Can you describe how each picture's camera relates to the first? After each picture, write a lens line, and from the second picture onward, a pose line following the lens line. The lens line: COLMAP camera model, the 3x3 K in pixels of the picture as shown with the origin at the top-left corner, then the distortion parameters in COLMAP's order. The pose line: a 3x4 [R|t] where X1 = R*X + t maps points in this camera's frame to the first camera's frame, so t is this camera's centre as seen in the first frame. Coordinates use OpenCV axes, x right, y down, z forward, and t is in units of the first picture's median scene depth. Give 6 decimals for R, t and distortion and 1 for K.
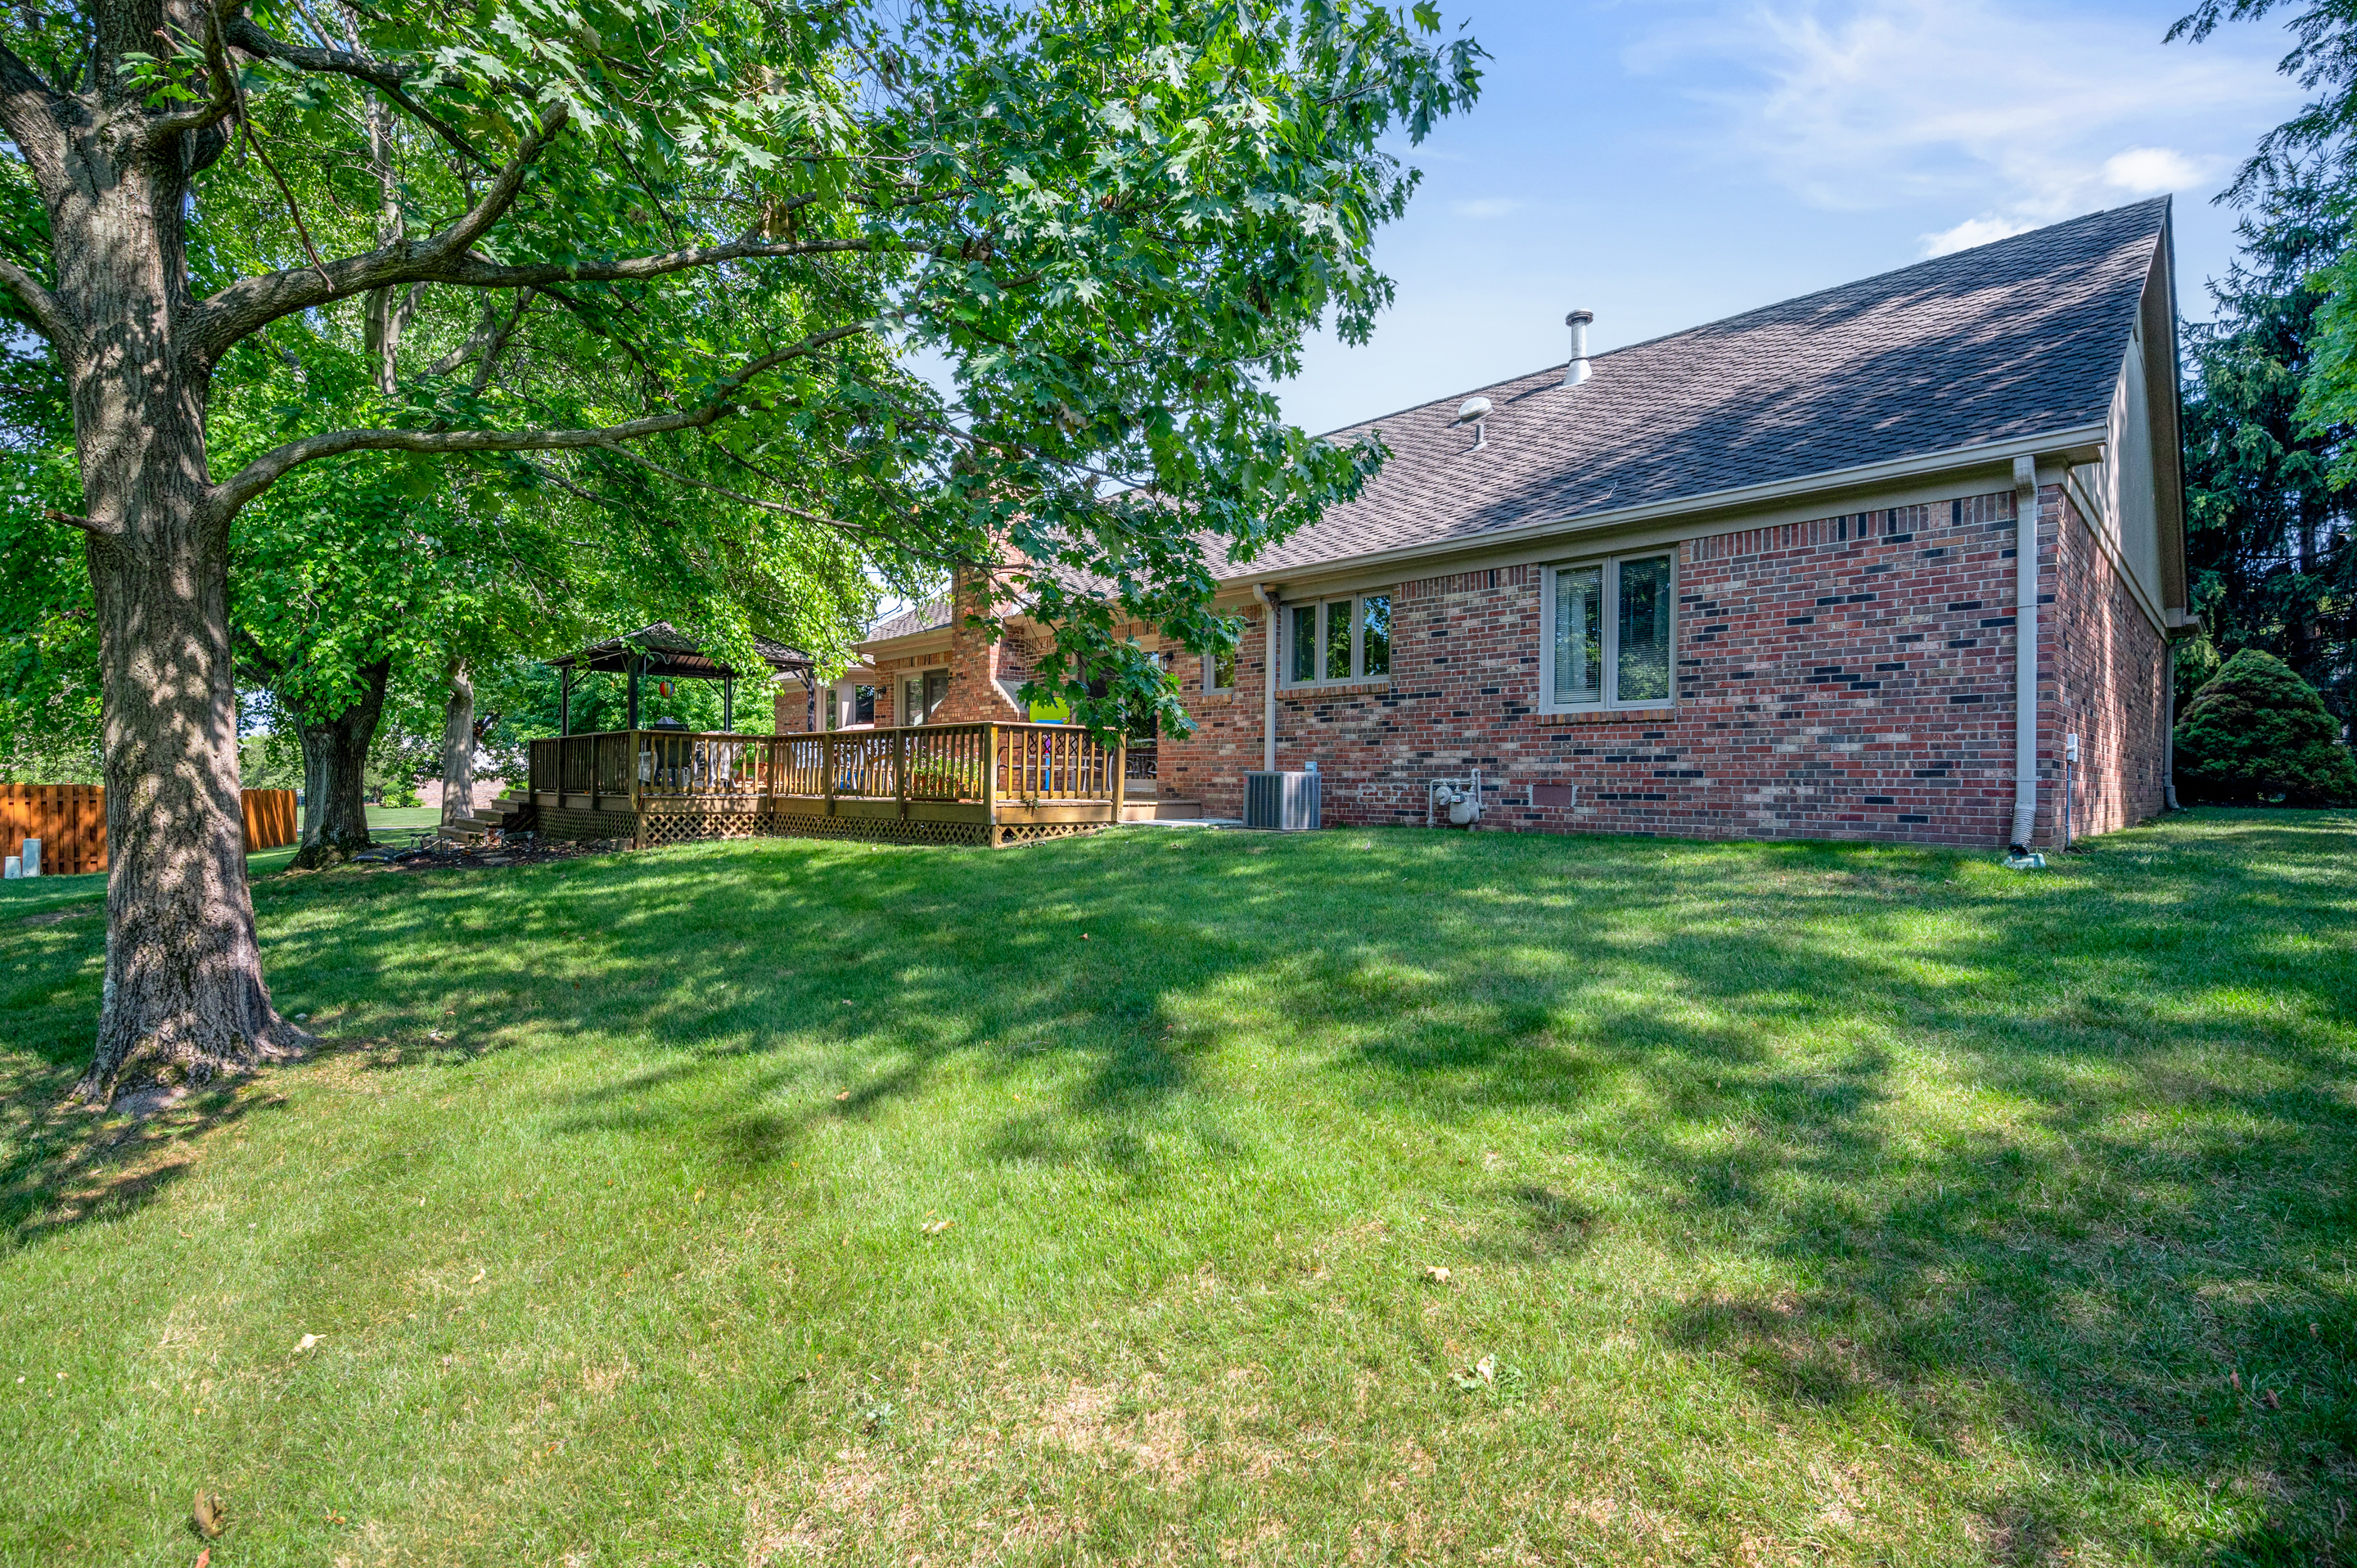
lens RADIAL K [[1081.7, 0, 1179.1], [0, 1081.7, 782.8], [0, 0, 1]] dist [-0.002108, -0.000255]
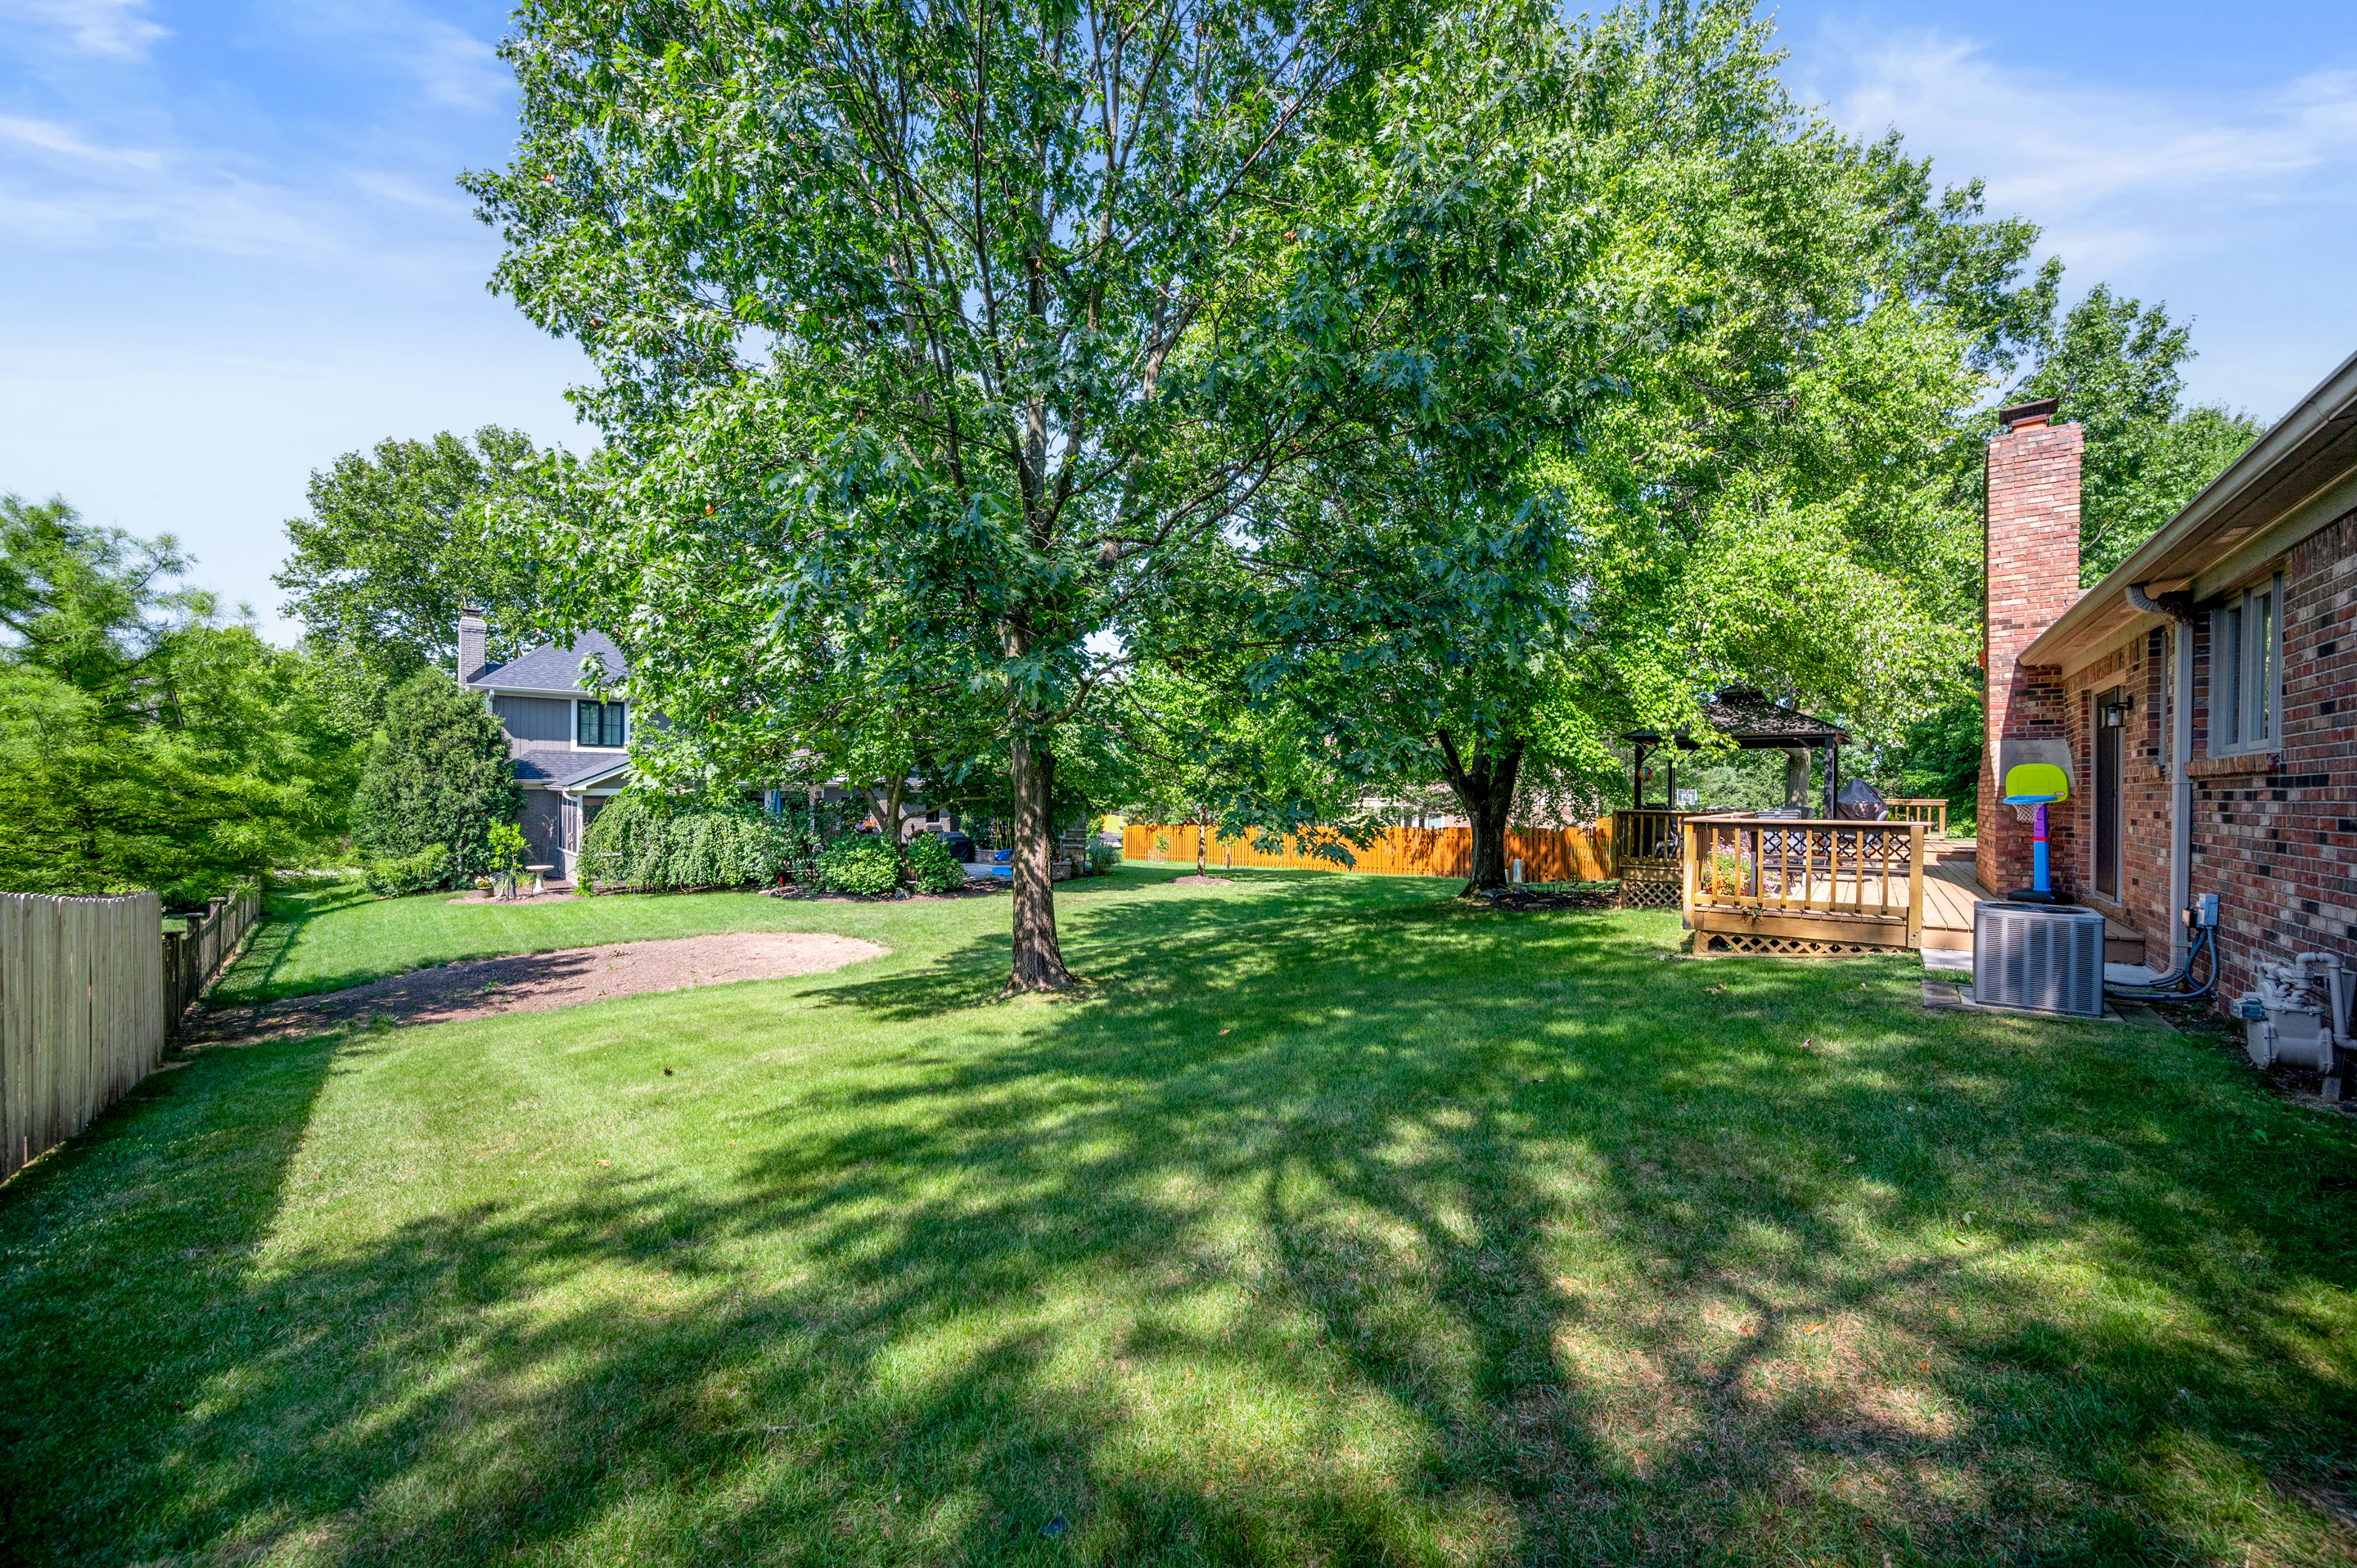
lens RADIAL K [[935.0, 0, 1179.7], [0, 935.0, 794.0], [0, 0, 1]] dist [-0.001258, -0.000028]
pose [[0.130185, -0.001970, -0.991488, 0.674824], [0.000230, 0.999998, -0.001957, -0.091306], [0.991490, 0.000027, 0.130185, 0.566200]]
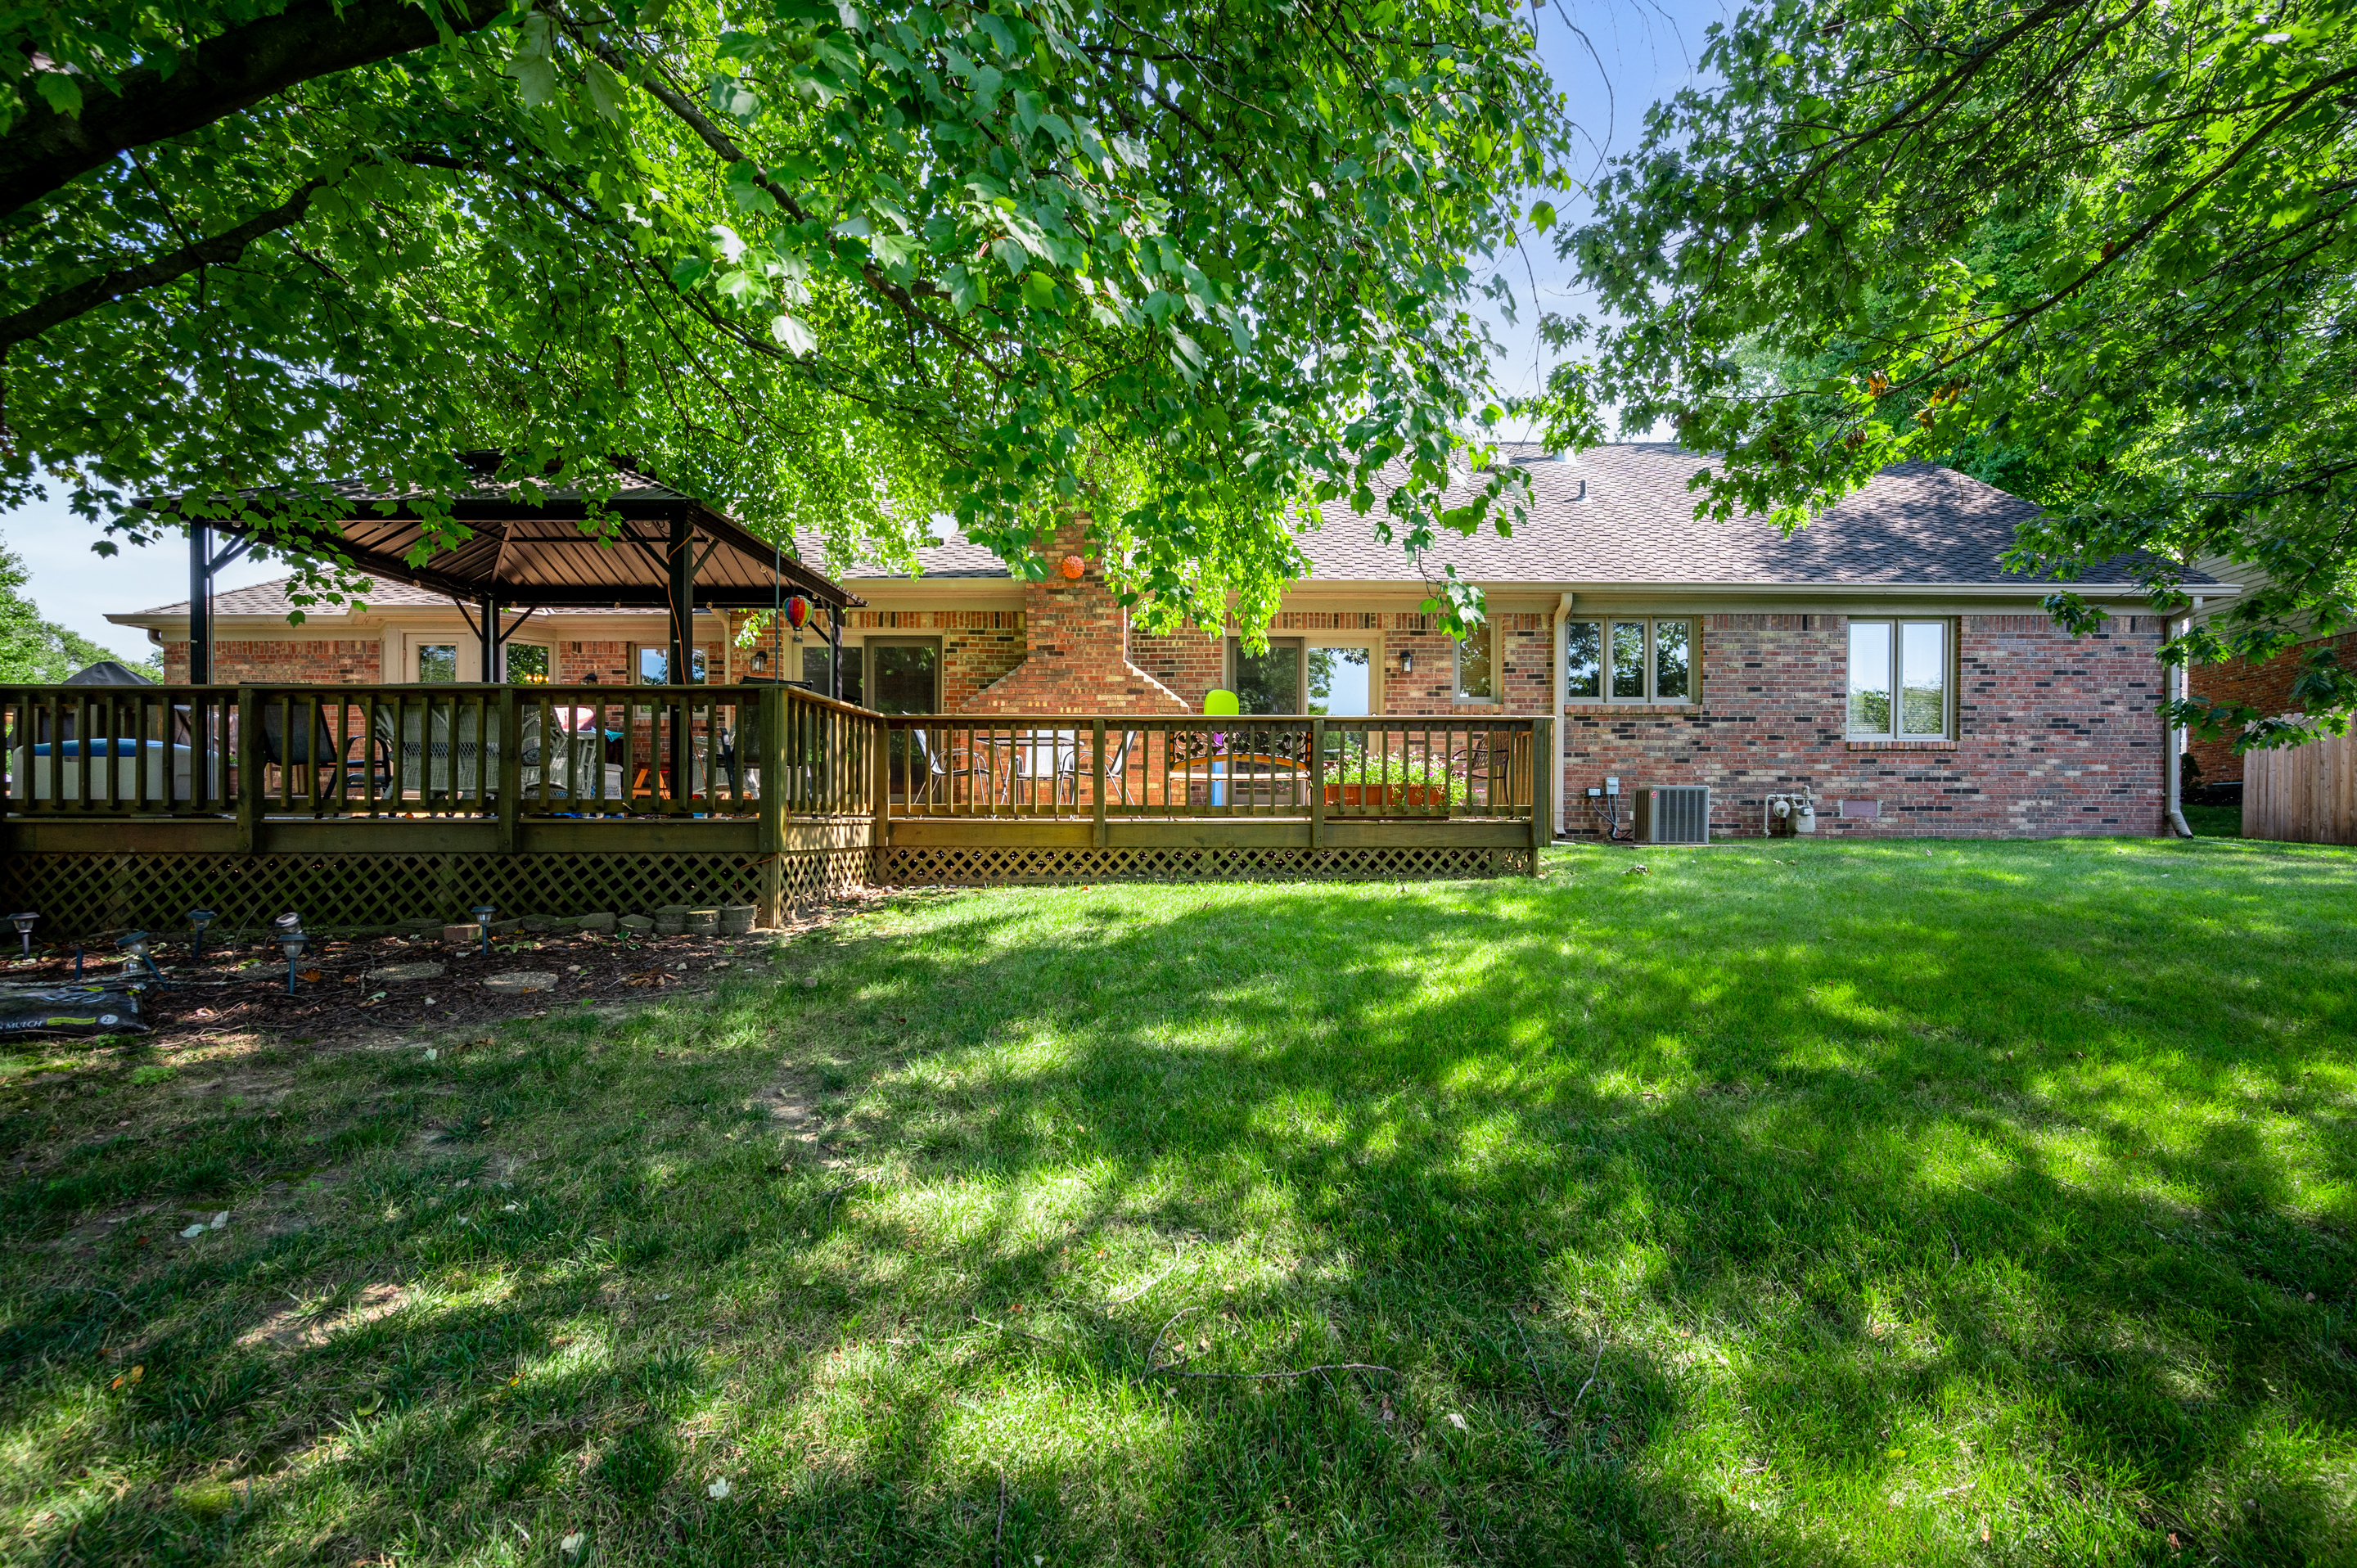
lens RADIAL K [[935.0, 0, 1178.6], [0, 935.0, 790.6], [0, 0, 1]] dist [-0.001258, -0.000028]
pose [[0.696079, -0.001175, 0.717964, -1.033395], [0.001854, 0.999998, -0.000162, -0.010508], [-0.717963, 0.001444, 0.696080, 0.895369]]
